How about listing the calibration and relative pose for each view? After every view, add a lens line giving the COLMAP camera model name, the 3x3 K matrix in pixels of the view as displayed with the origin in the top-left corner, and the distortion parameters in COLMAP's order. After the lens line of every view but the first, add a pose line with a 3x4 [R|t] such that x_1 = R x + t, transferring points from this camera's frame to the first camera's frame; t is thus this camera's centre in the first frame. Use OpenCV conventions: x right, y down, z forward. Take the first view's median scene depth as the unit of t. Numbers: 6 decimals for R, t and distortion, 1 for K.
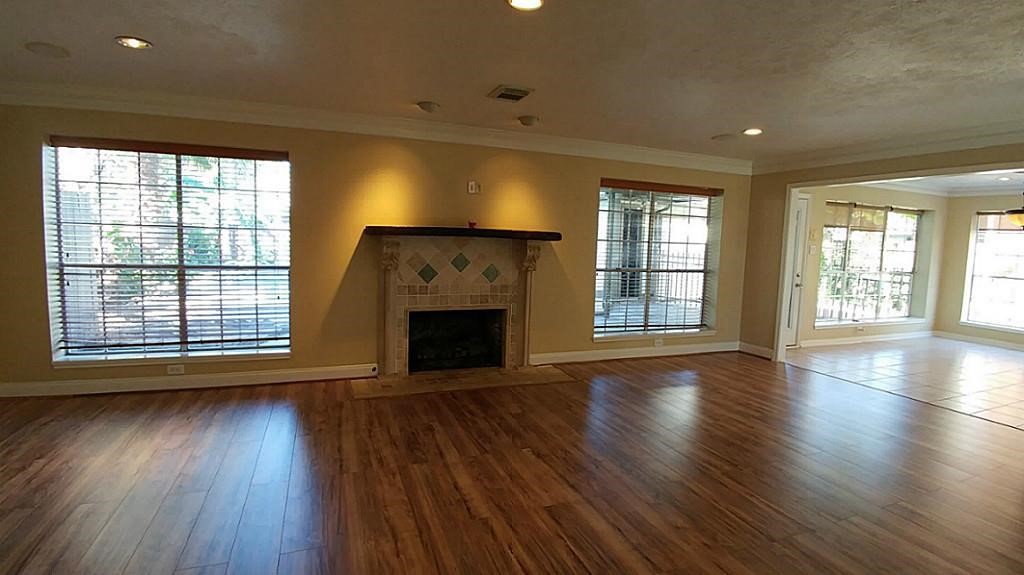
lens RADIAL K [[495.9, 0, 512.0], [0, 495.9, 287.5], [0, 0, 1]] dist [-0.035797, 0.000381]
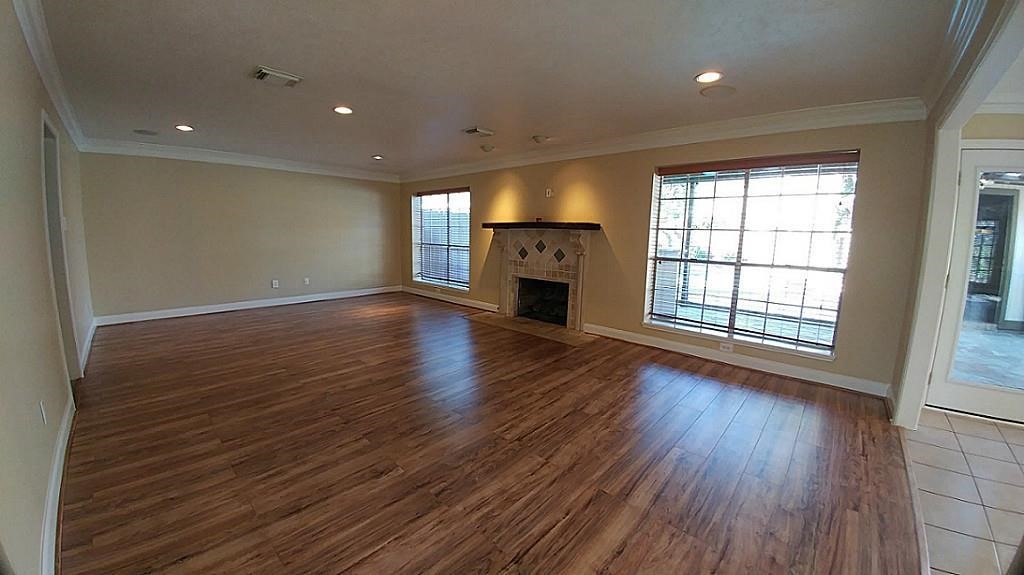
lens RADIAL K [[374.7, 0, 512.0], [0, 374.7, 287.5], [0, 0, 1]] dist [-0.000688, 0.000004]
pose [[0.442488, 0.102393, -0.890910, 0.840953], [-0.101284, 0.992810, 0.063800, 0.006319], [0.891036, 0.062005, 0.449677, 0.447681]]
